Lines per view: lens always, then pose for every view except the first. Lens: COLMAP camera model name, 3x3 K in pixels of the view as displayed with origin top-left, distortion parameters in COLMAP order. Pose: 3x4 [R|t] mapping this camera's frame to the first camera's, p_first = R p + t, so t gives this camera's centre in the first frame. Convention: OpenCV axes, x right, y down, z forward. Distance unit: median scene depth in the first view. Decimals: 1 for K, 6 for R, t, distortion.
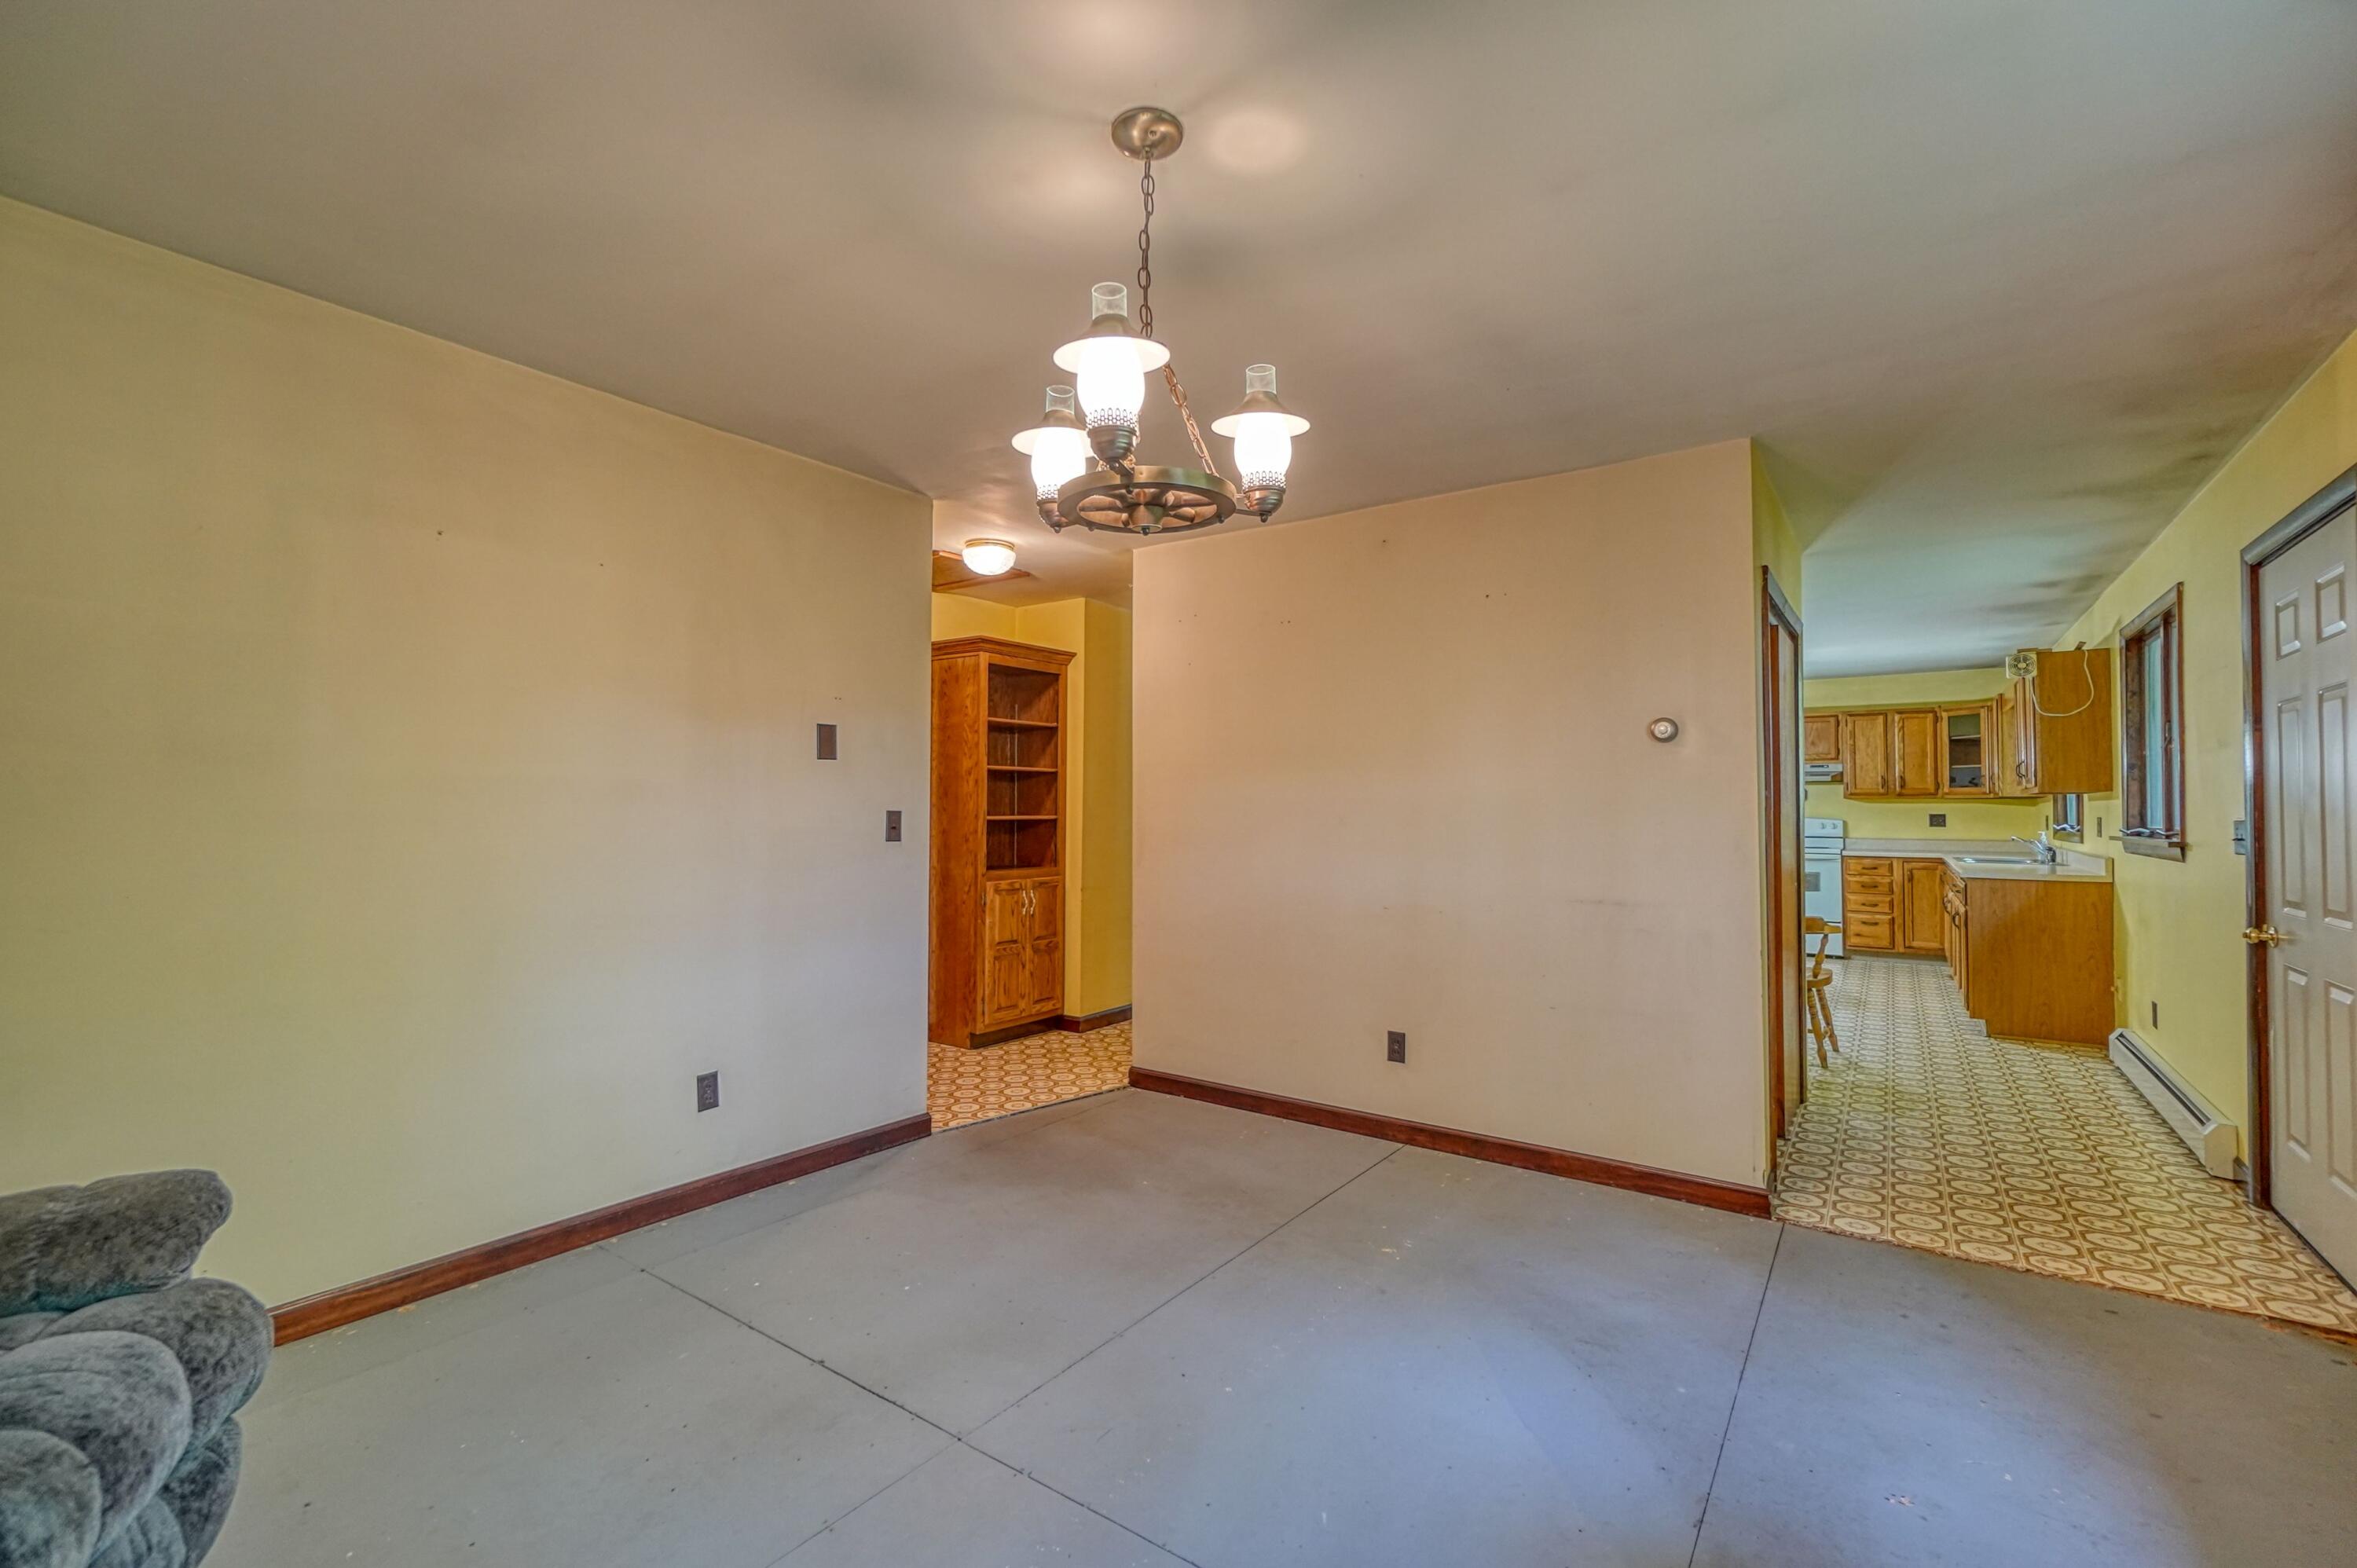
lens RADIAL K [[1027.1, 0, 1184.2], [0, 1027.1, 786.9], [0, 0, 1]] dist [0.001453, 0.000351]
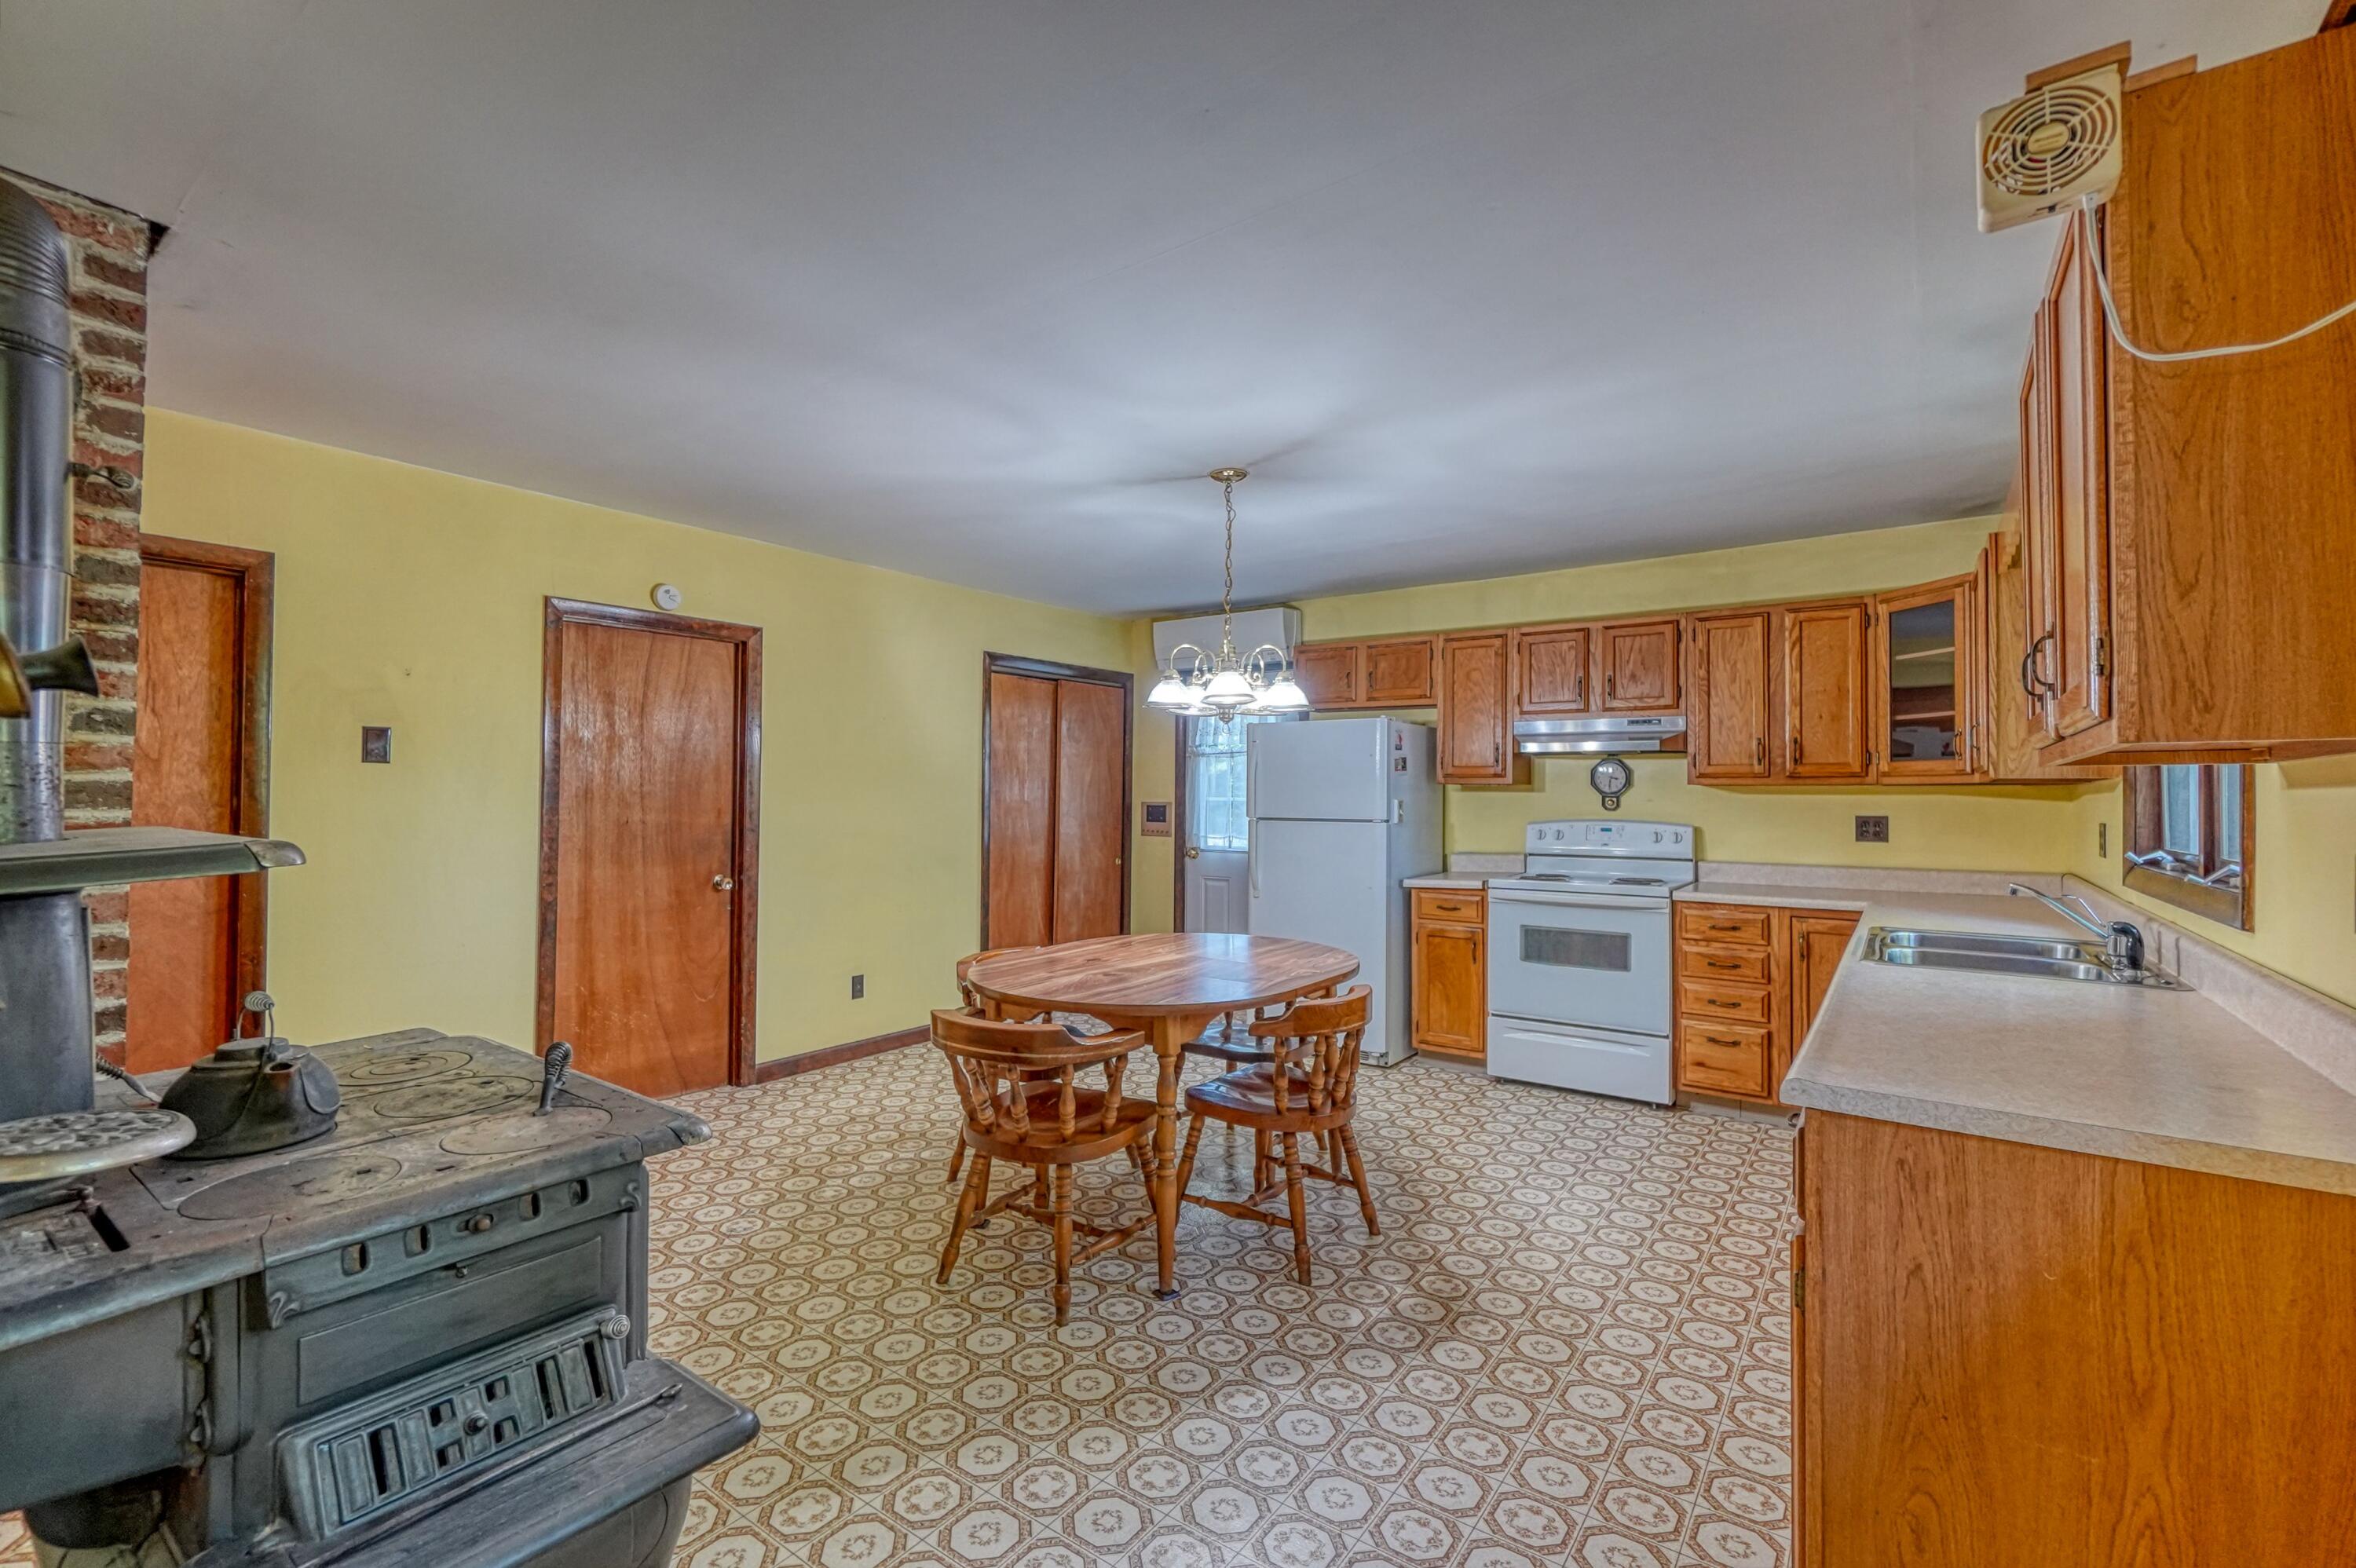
lens RADIAL K [[1026.6, 0, 1169.6], [0, 1026.6, 783.3], [0, 0, 1]] dist [0.001453, 0.000351]
pose [[0.999729, 0.001423, -0.023215, 0.414823], [-0.001213, 0.999958, 0.009050, 0.006796], [0.023227, -0.009020, 0.999690, 0.508178]]
